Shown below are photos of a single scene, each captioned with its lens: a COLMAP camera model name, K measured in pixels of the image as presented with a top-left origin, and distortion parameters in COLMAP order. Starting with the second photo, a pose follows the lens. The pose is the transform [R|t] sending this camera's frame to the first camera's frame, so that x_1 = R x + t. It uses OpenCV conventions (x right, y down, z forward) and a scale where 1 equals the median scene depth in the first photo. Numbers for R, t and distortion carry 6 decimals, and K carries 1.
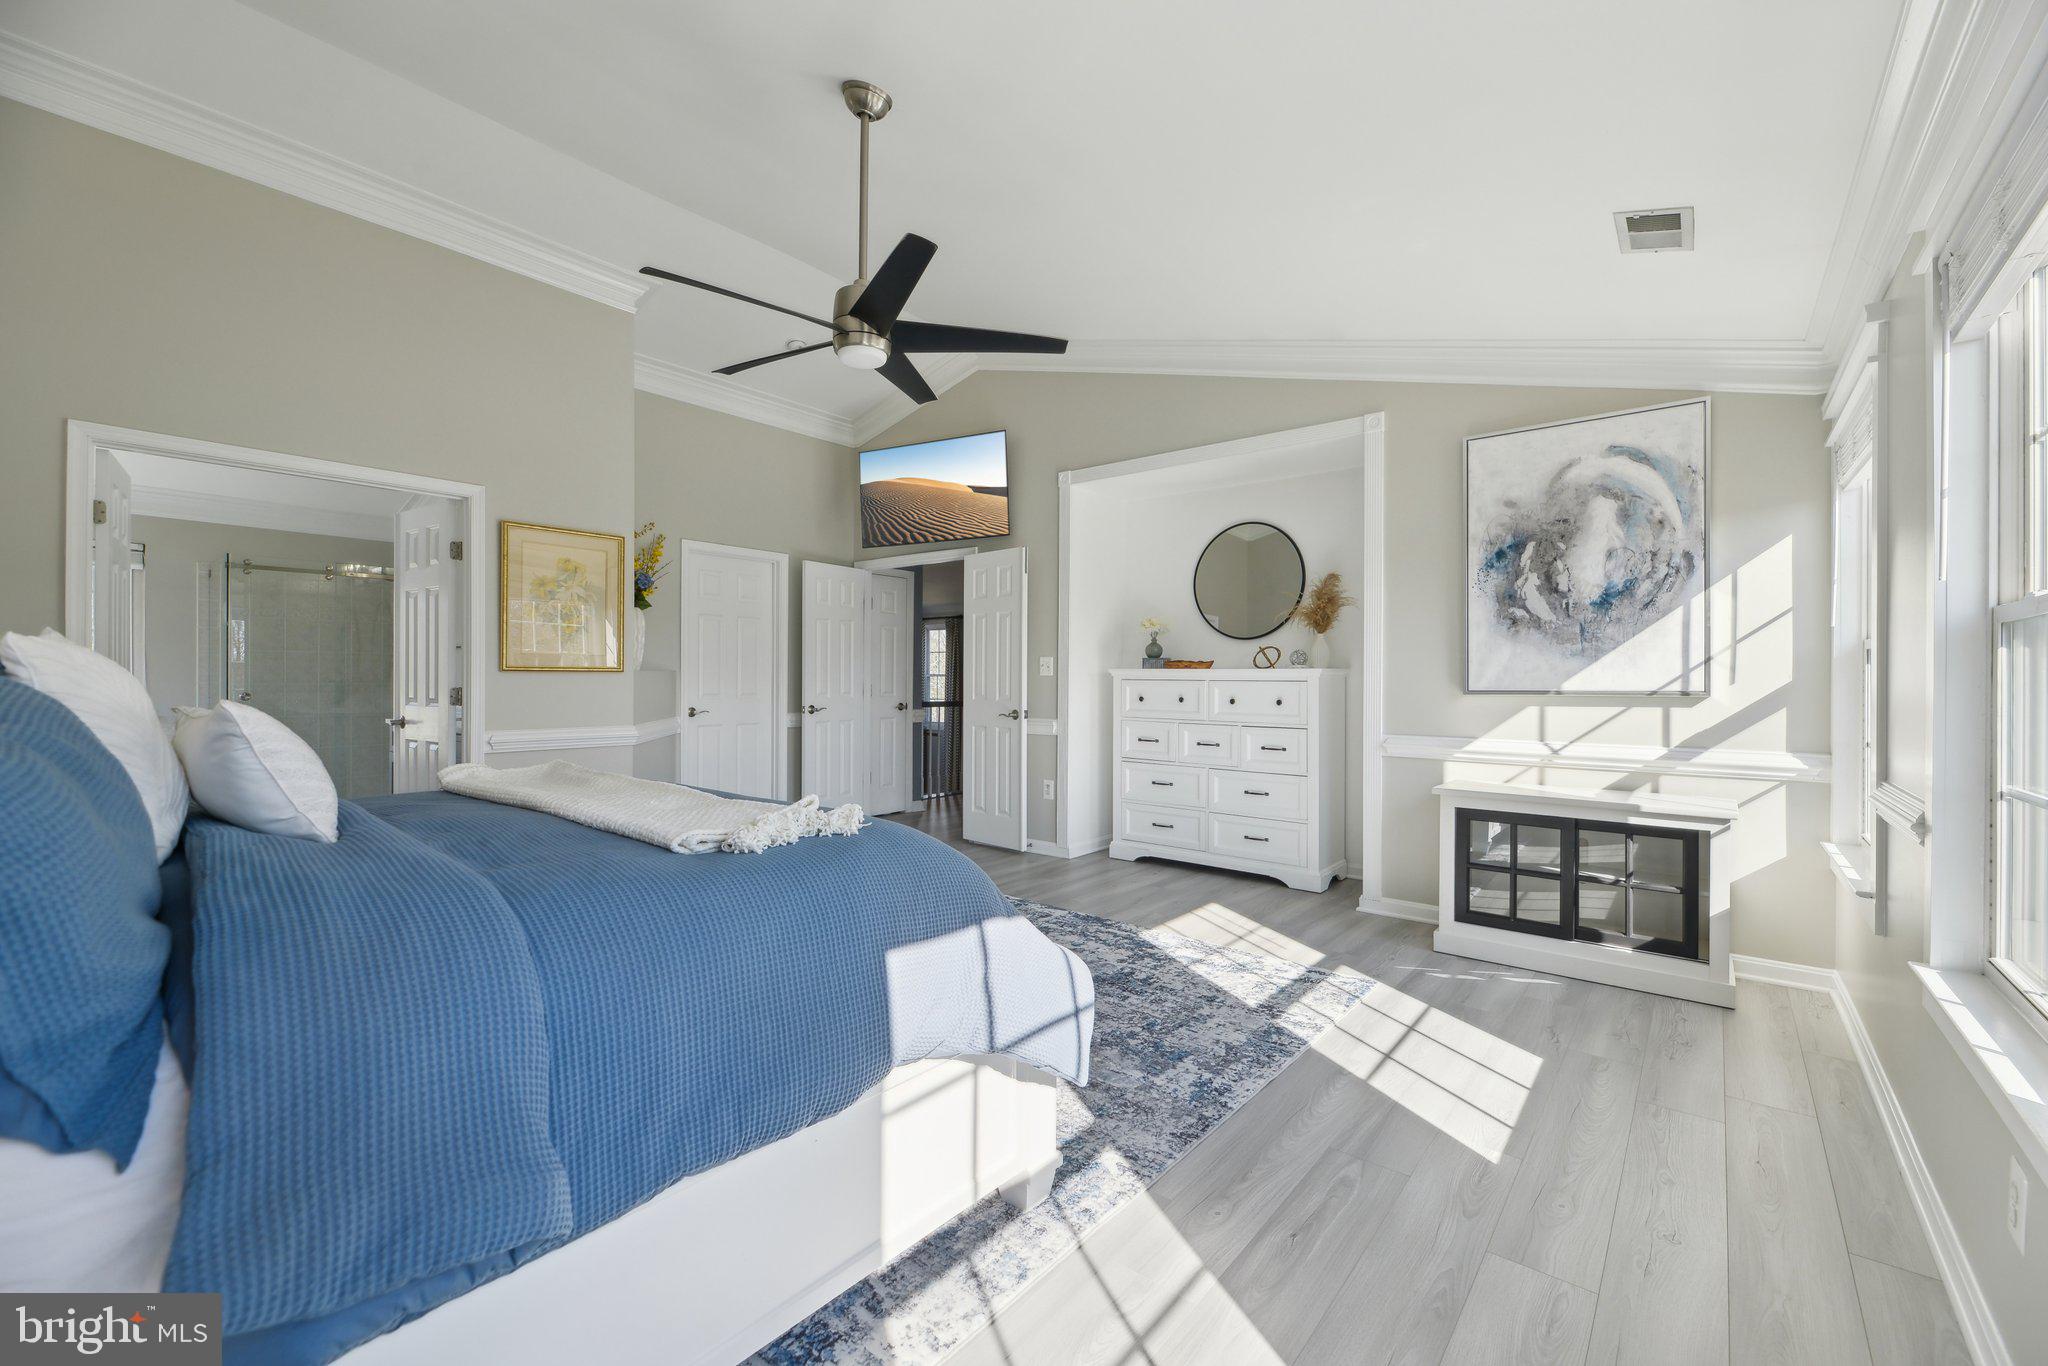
lens RADIAL K [[849.6, 0, 1022.7], [0, 849.6, 684.3], [0, 0, 1]] dist [0.004107, -0.003374]
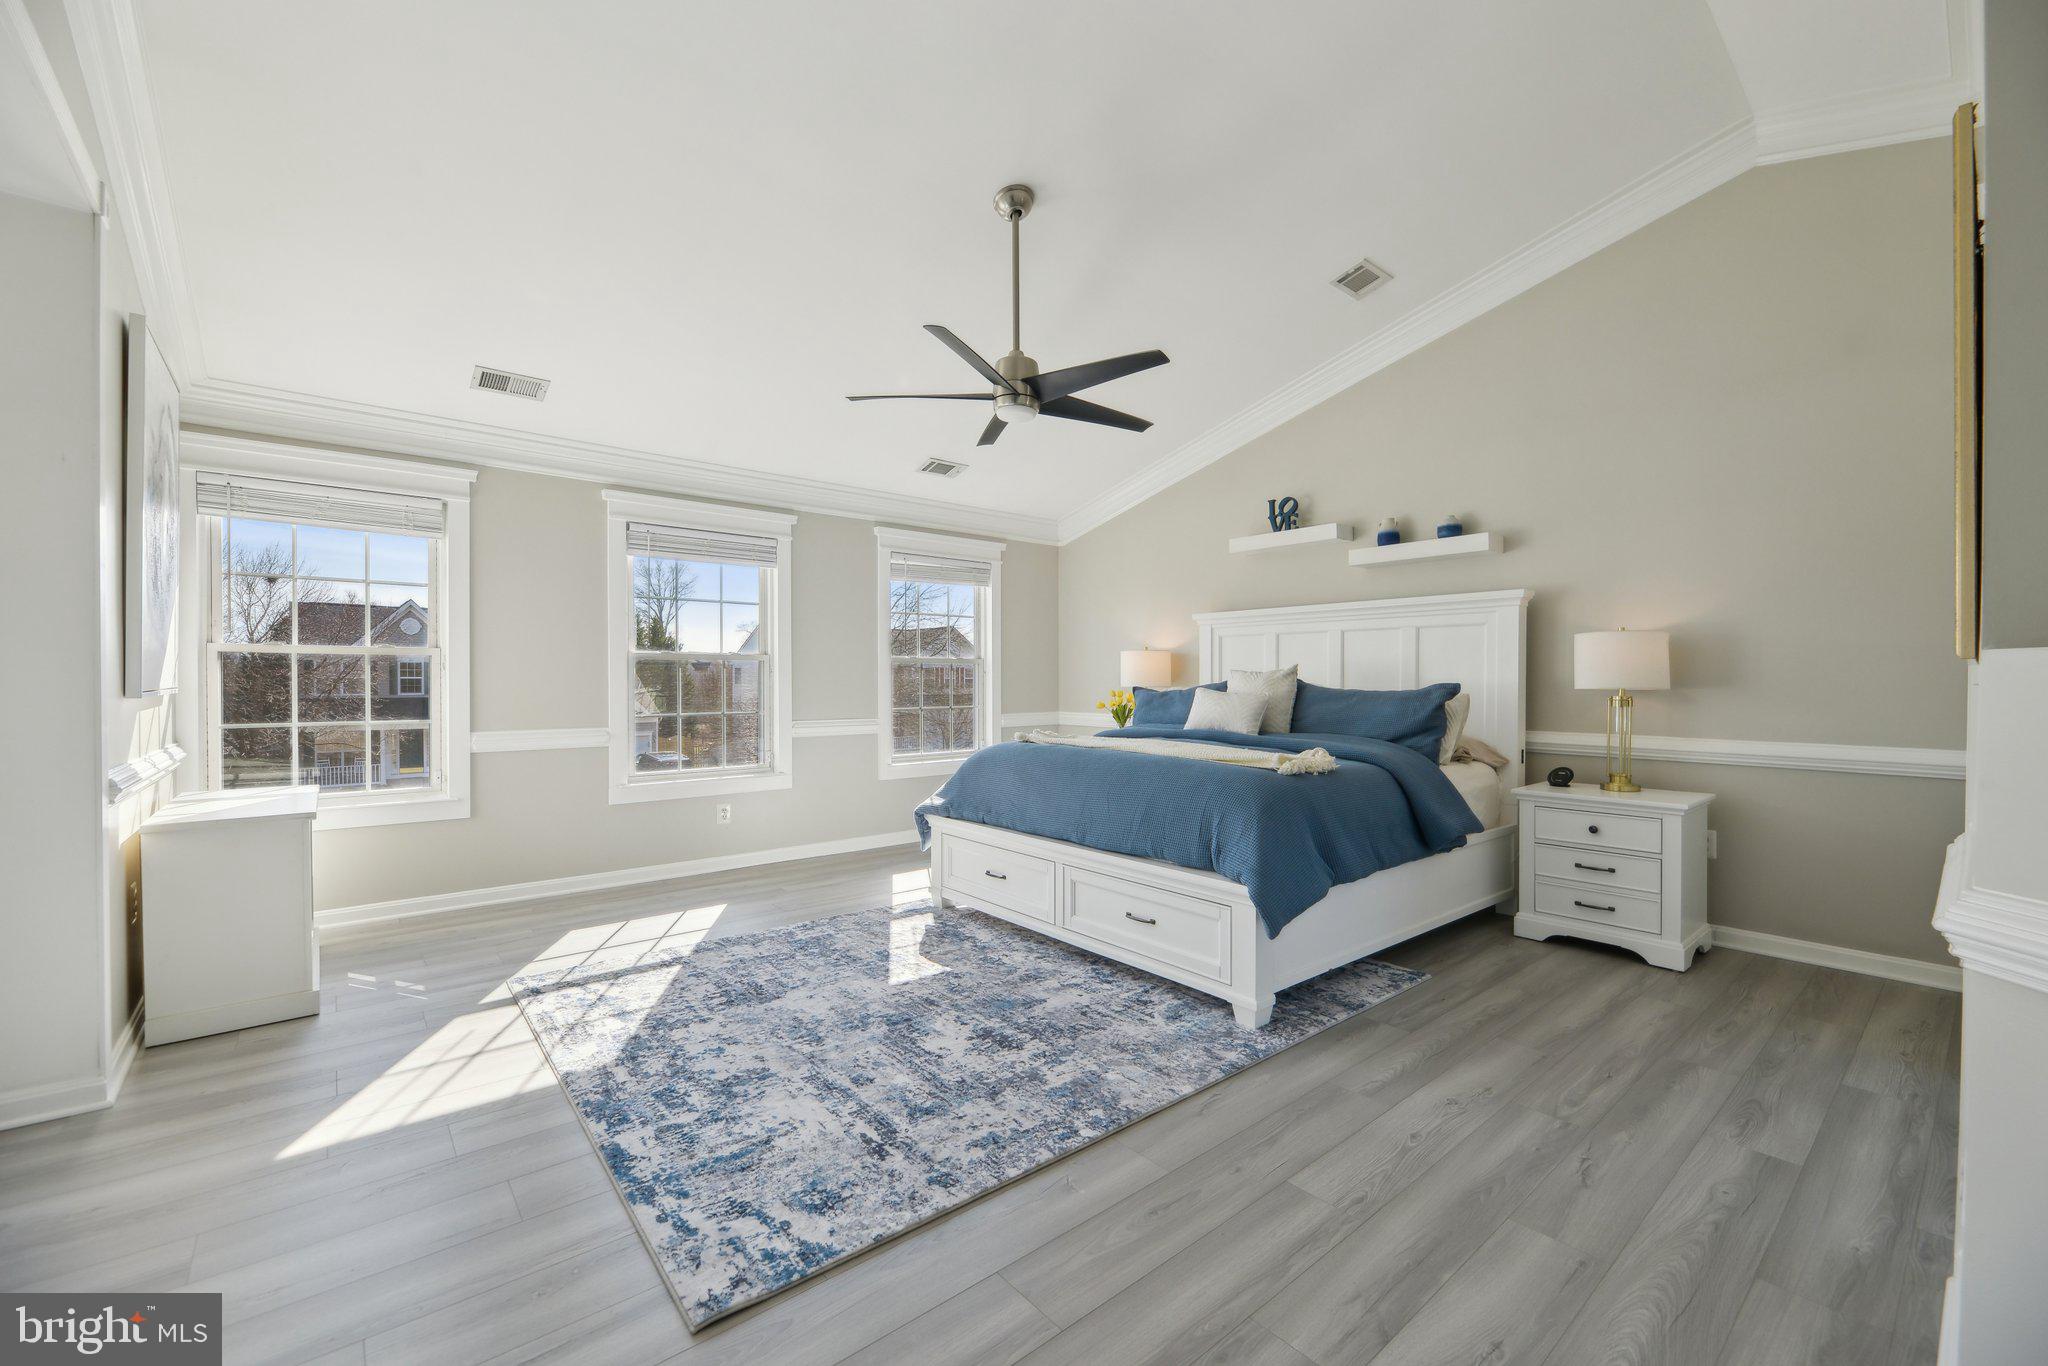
lens RADIAL K [[849.6, 0, 1025.6], [0, 849.6, 672.3], [0, 0, 1]] dist [0.004107, -0.003374]
pose [[-0.982431, -0.006356, 0.186516, -0.363165], [-0.004453, 0.999934, 0.010623, -0.028019], [-0.186571, 0.009606, -0.982394, 1.843506]]
